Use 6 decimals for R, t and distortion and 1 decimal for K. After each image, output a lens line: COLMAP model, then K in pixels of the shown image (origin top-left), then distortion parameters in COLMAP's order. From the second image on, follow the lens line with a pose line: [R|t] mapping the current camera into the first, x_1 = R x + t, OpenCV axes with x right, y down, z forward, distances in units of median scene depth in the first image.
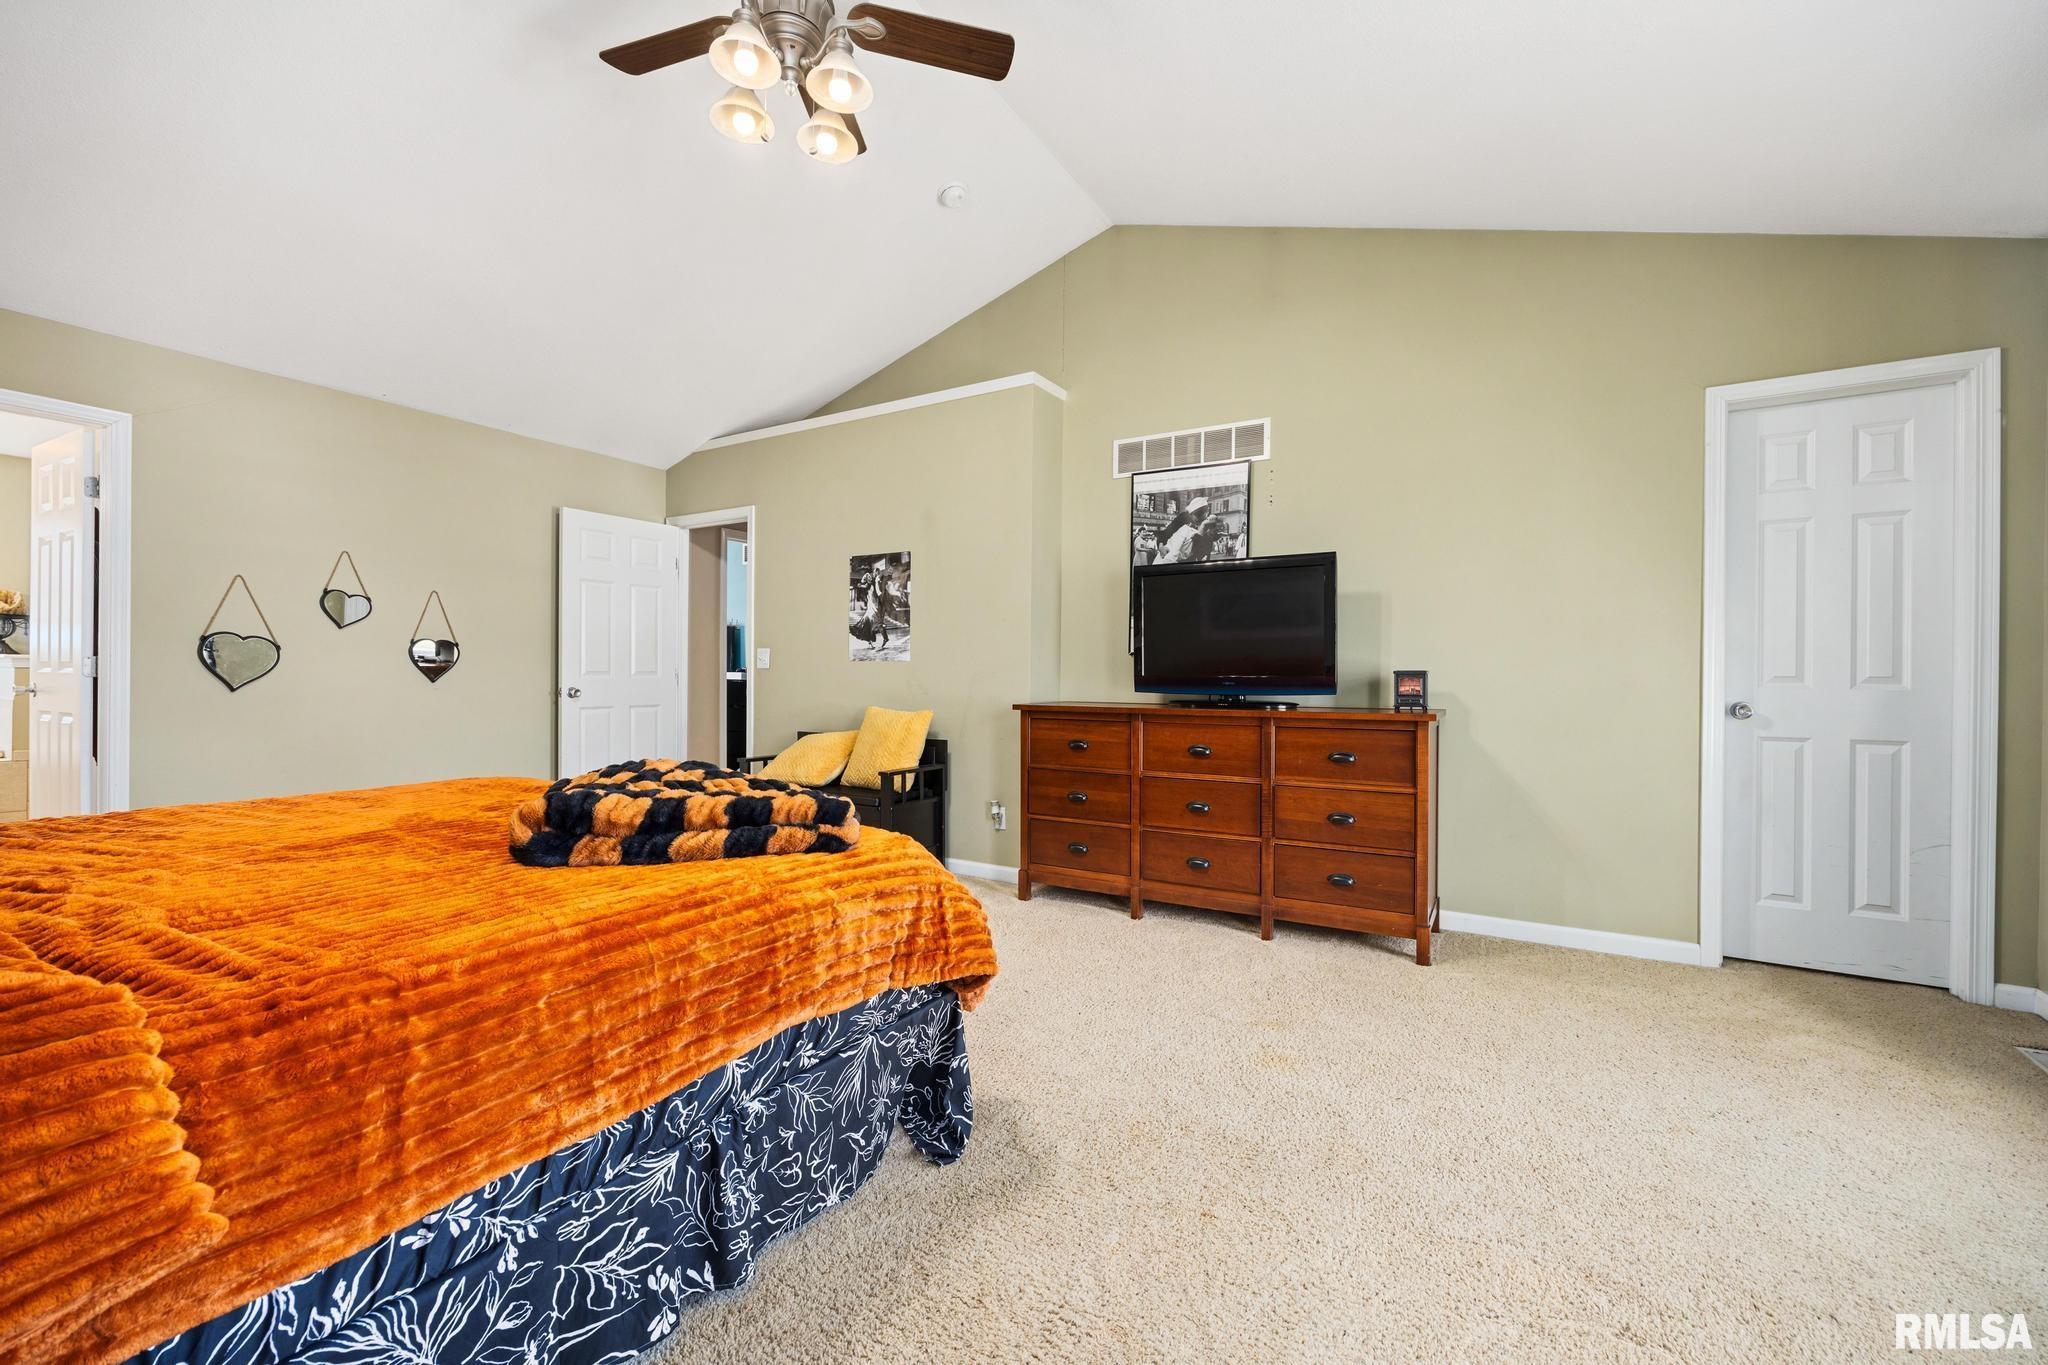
lens RADIAL K [[813.6, 0, 1048.7], [0, 813.6, 677.9], [0, 0, 1]] dist [-0.000863, -0.000288]
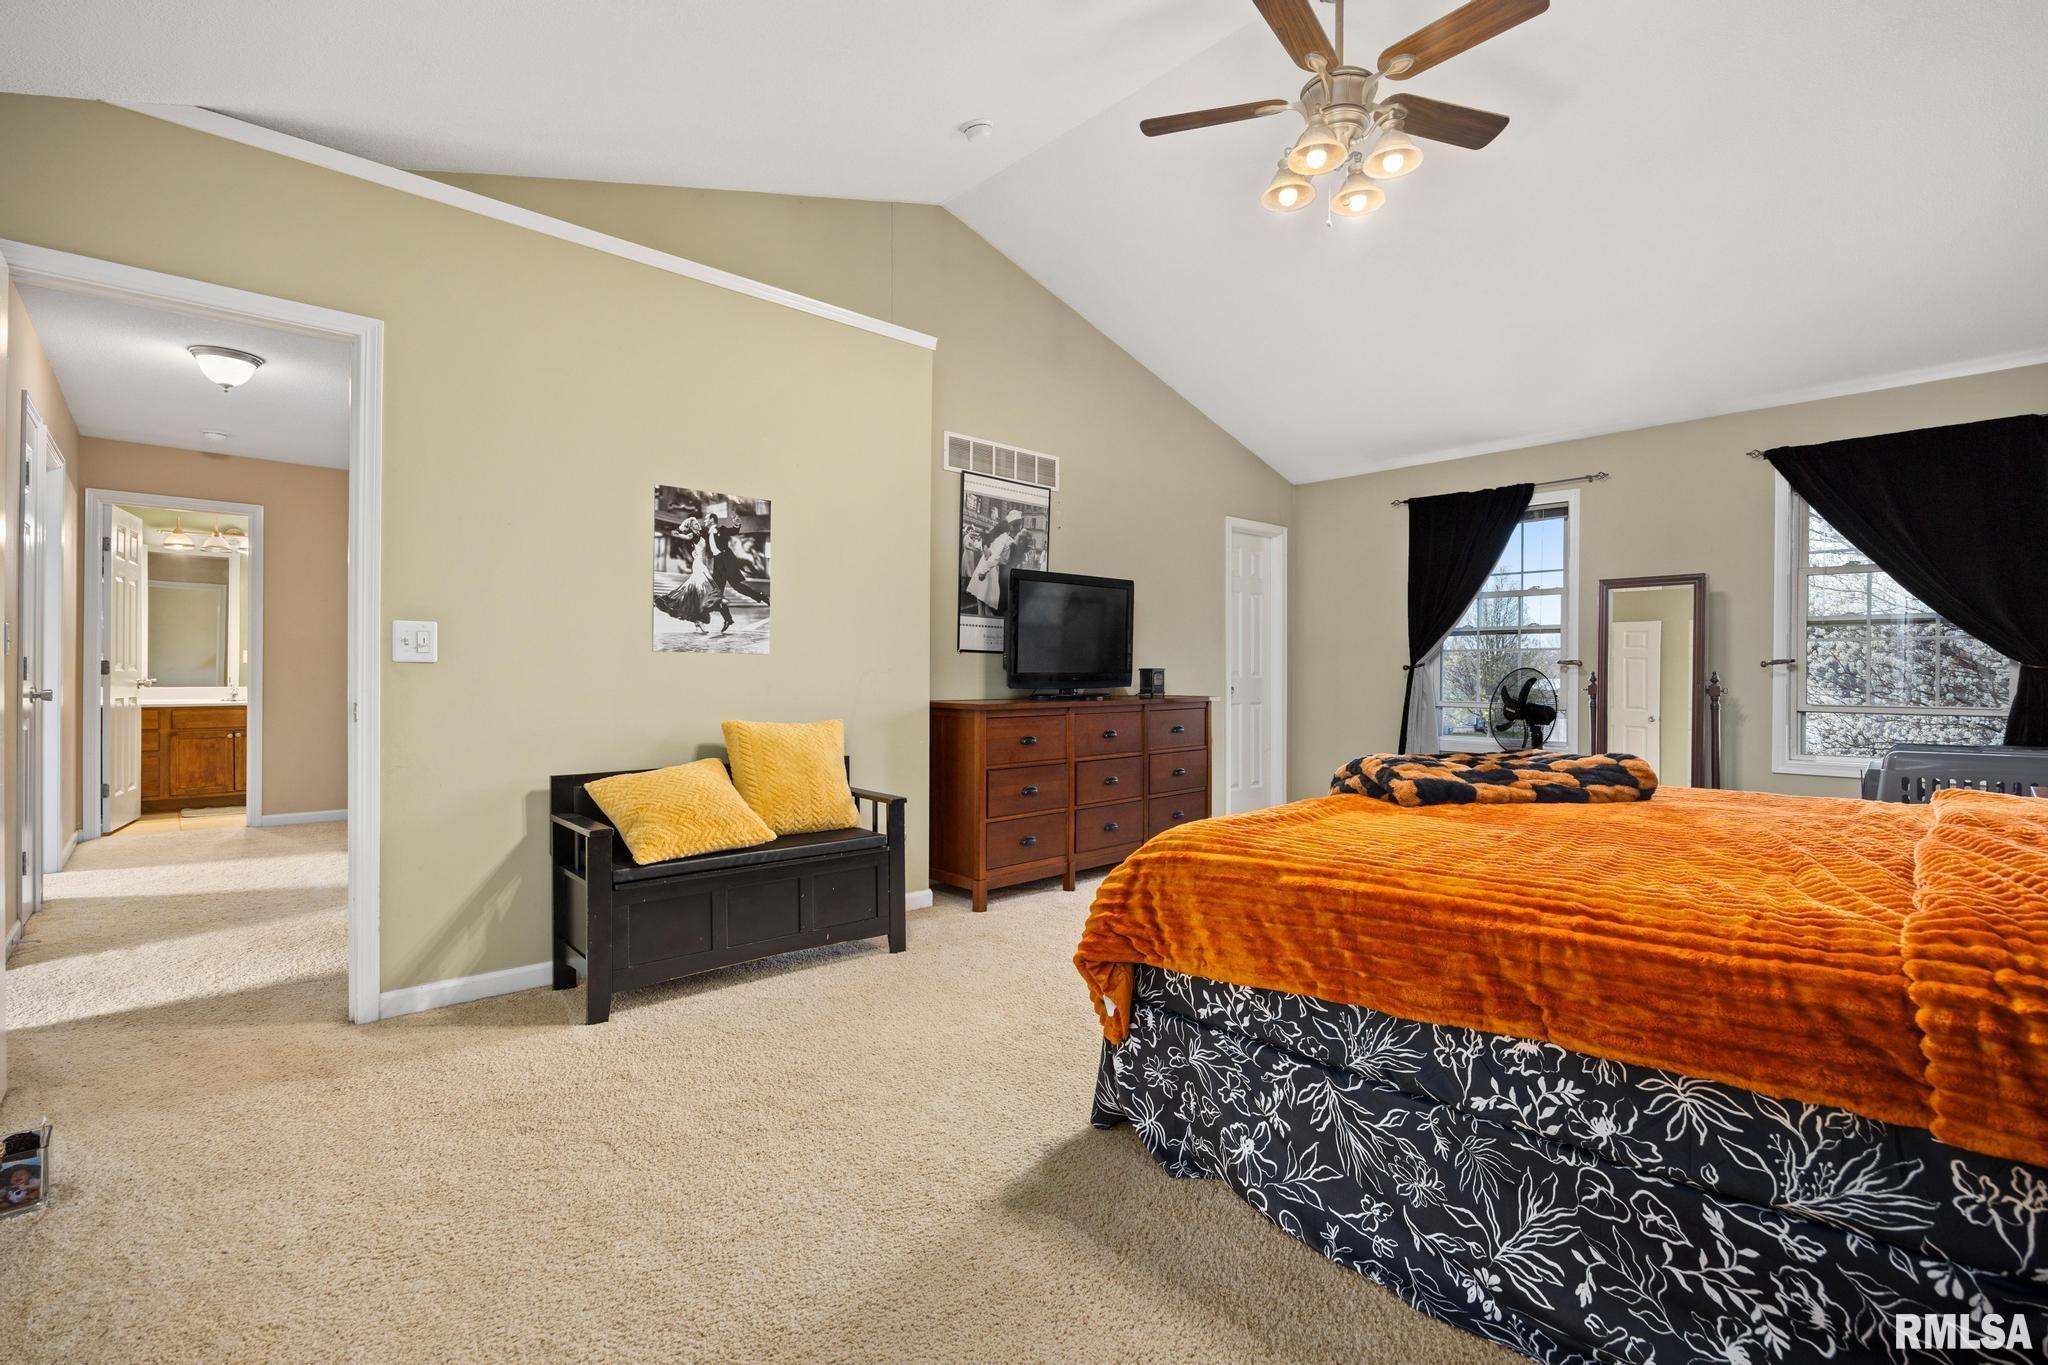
lens RADIAL K [[918.8, 0, 1093.6], [0, 918.8, 671.7], [0, 0, 1]] dist [0.000025, 0.000168]
pose [[0.250604, -0.005167, 0.968076, -0.958635], [0.004325, 0.999982, 0.004217, -0.007974], [-0.968080, 0.003130, 0.250622, 0.566553]]
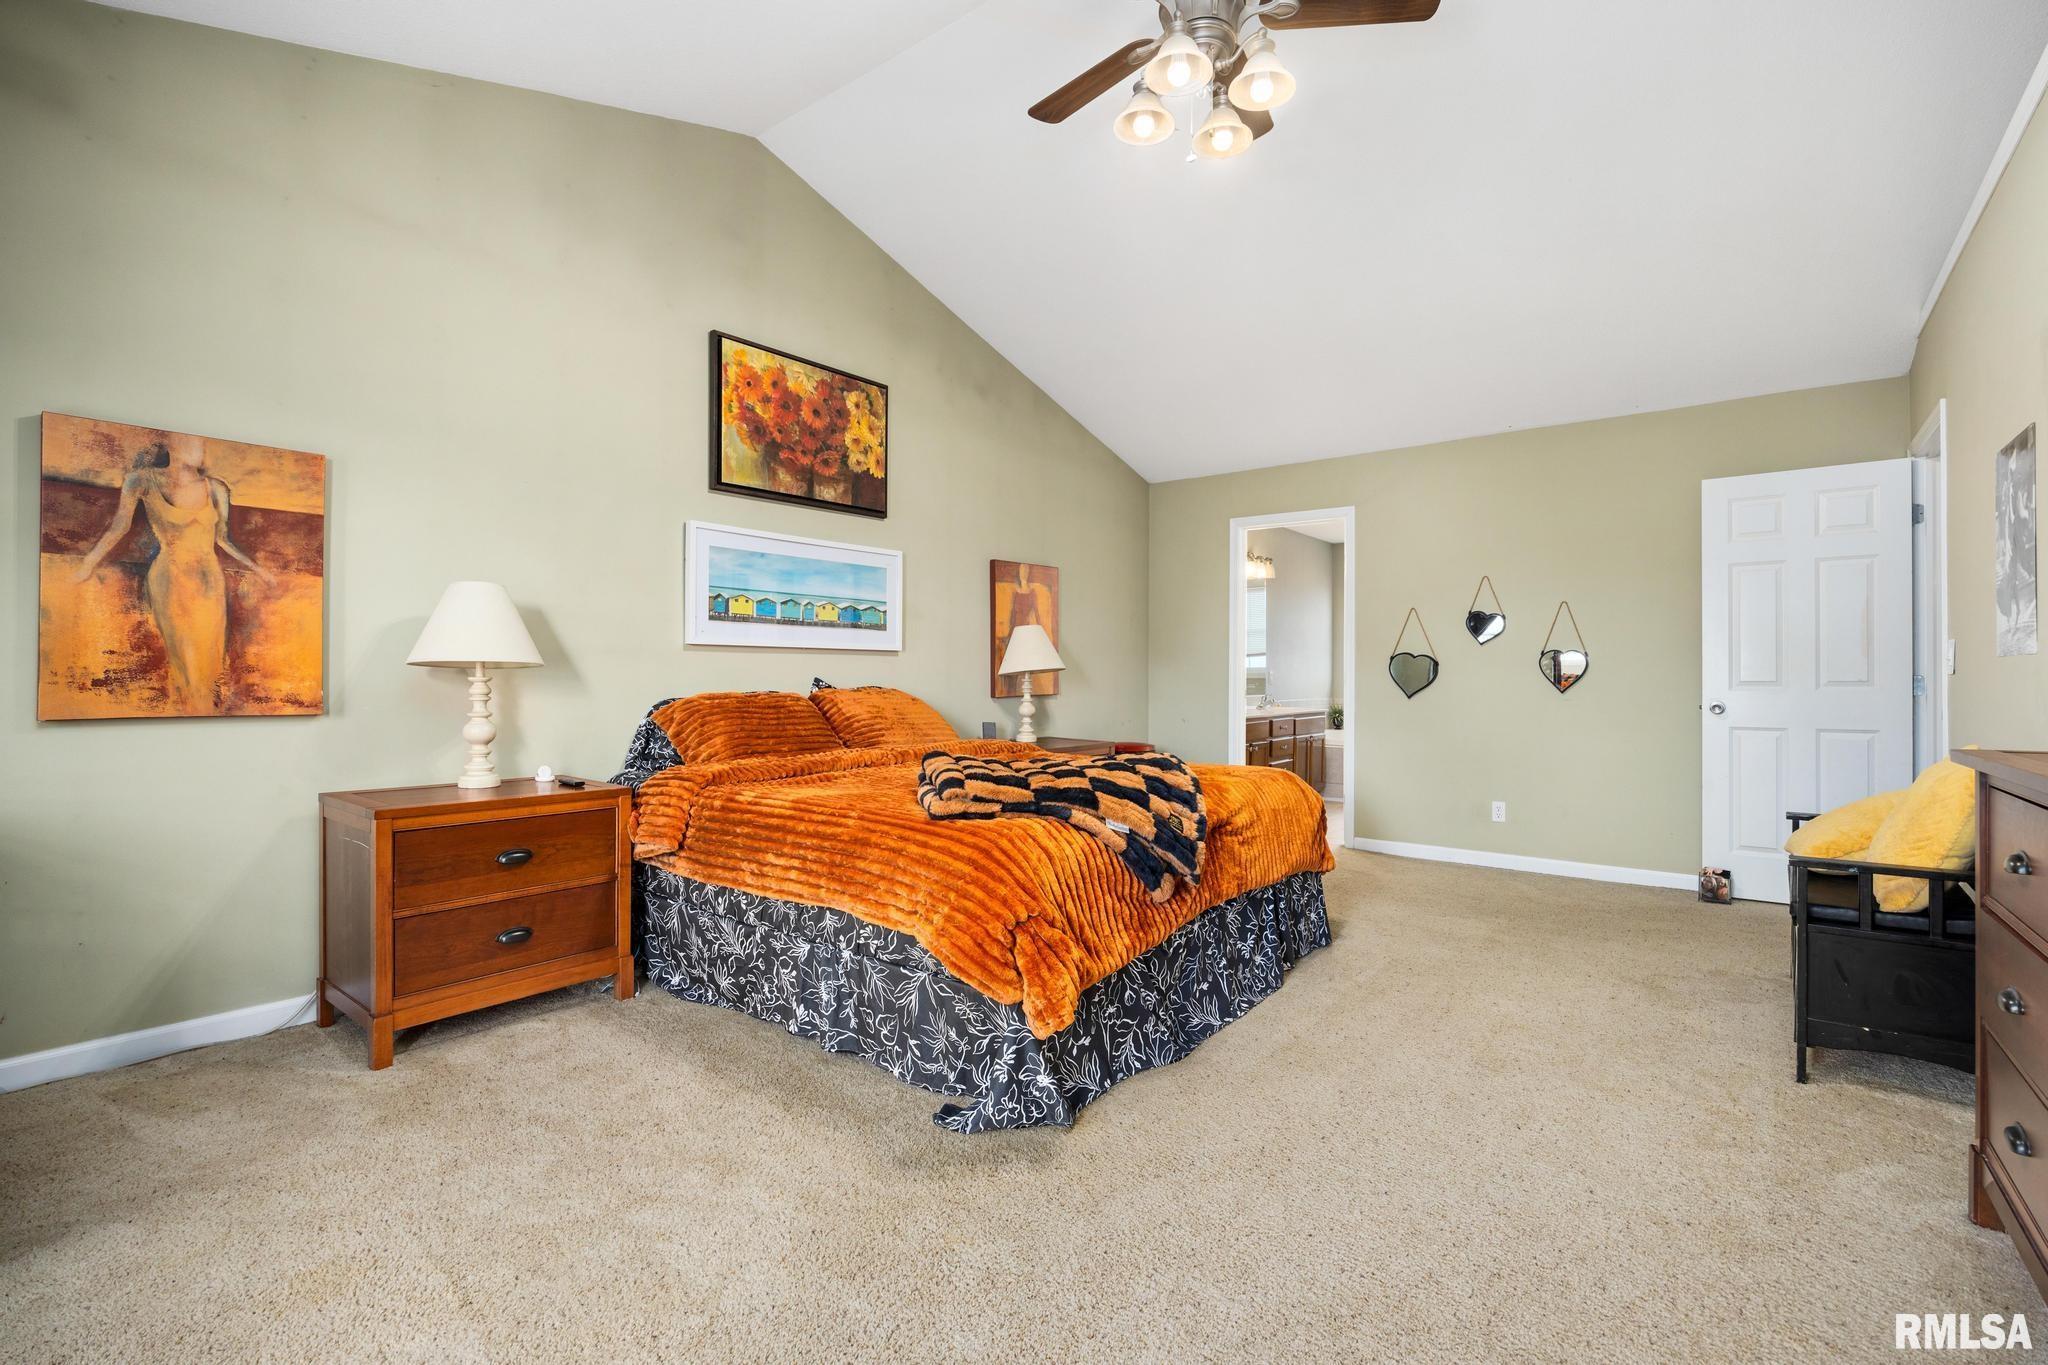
lens RADIAL K [[902.1, 0, 1024.0], [0, 902.1, 682.5], [0, 0, 1]] dist [-0.019351, 0.000258]
pose [[-0.143029, -0.006971, -0.989694, 0.447351], [-0.006460, 0.999960, -0.006110, 0.003132], [0.989697, 0.005520, -0.143069, 0.540611]]
